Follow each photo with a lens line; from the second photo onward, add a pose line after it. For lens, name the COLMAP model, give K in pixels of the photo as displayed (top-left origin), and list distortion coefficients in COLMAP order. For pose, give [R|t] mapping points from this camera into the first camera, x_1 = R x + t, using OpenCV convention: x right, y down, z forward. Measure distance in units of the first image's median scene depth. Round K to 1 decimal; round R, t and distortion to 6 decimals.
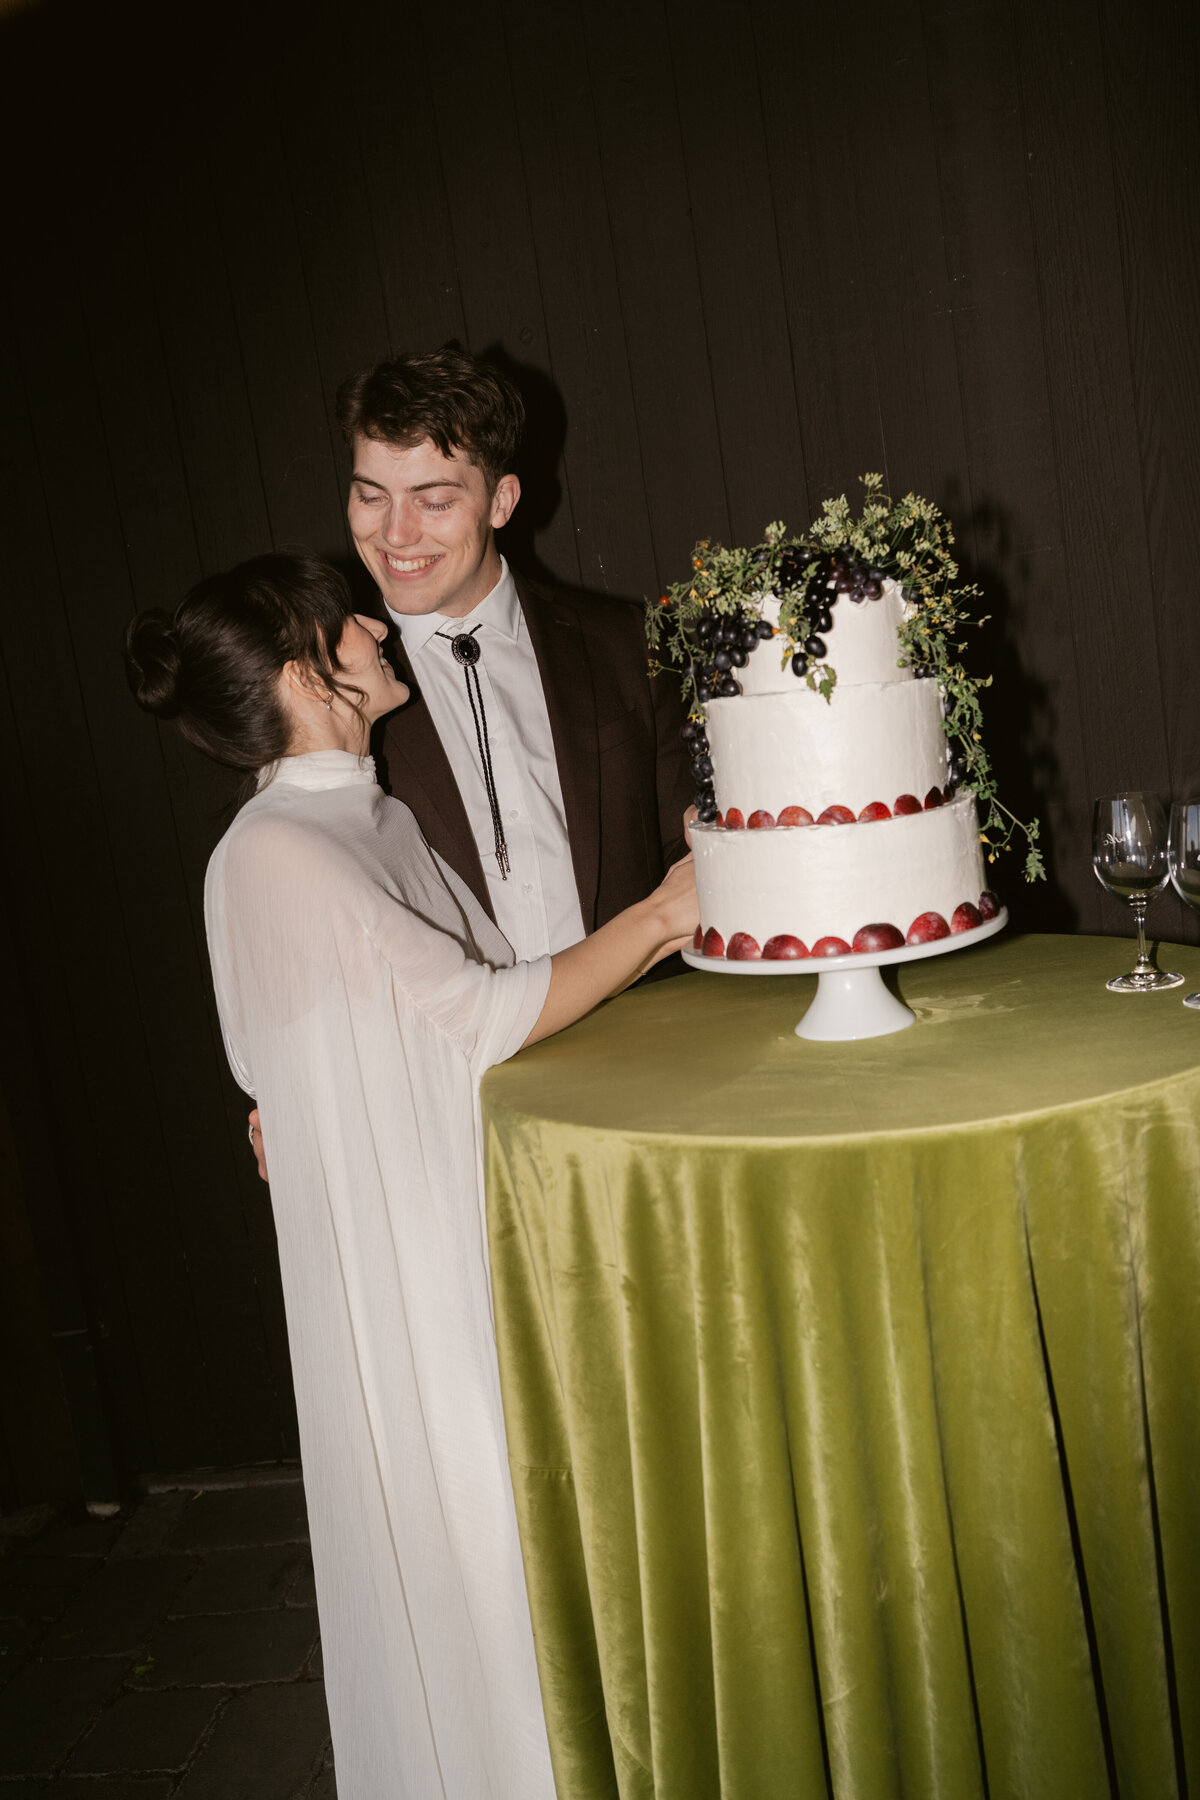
lens RADIAL K [[1608.0, 0, 597.7], [0, 1608.0, 812.6], [0, 0, 1]] dist [-0.012250, 0.022132]
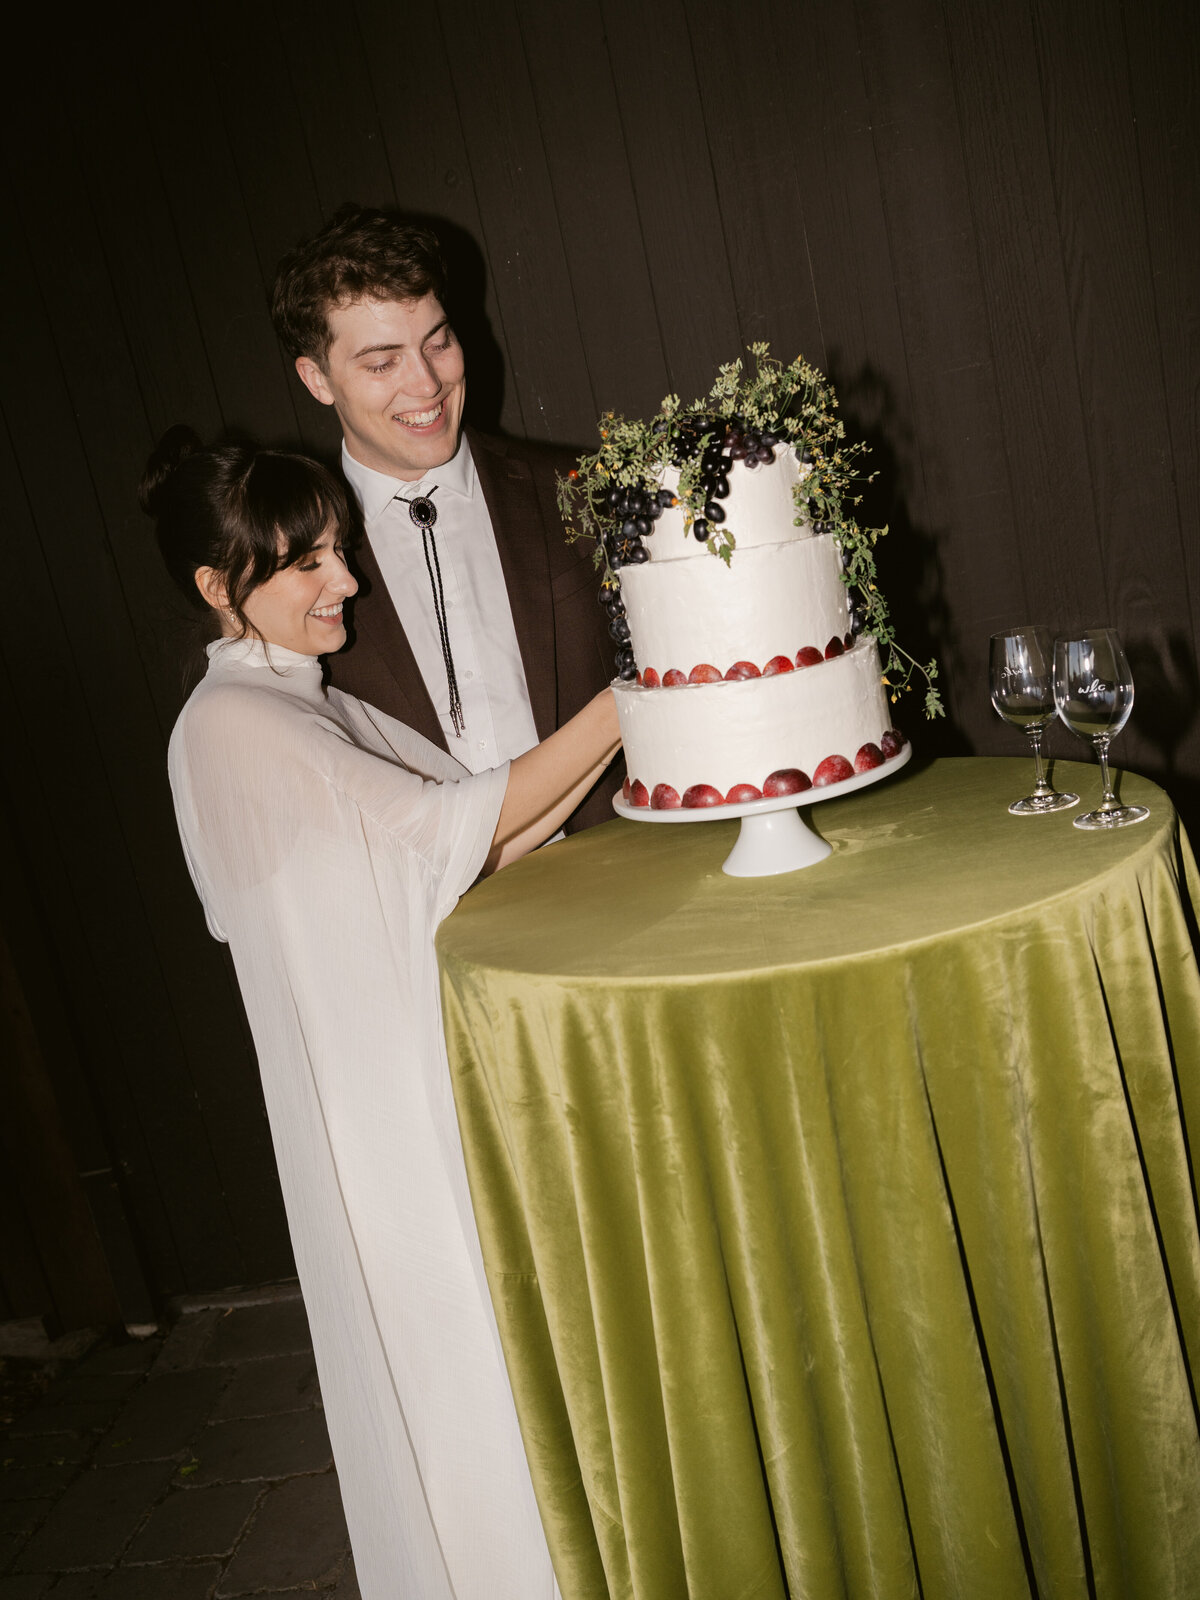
lens RADIAL K [[1688.2, 0, 599.7], [0, 1688.2, 762.0], [0, 0, 1]] dist [-0.004968, 0.014430]
pose [[0.997743, -0.064444, -0.018862, 0.072871], [0.066022, 0.992734, 0.100597, -0.059045], [0.012242, -0.101615, 0.994748, -0.129148]]
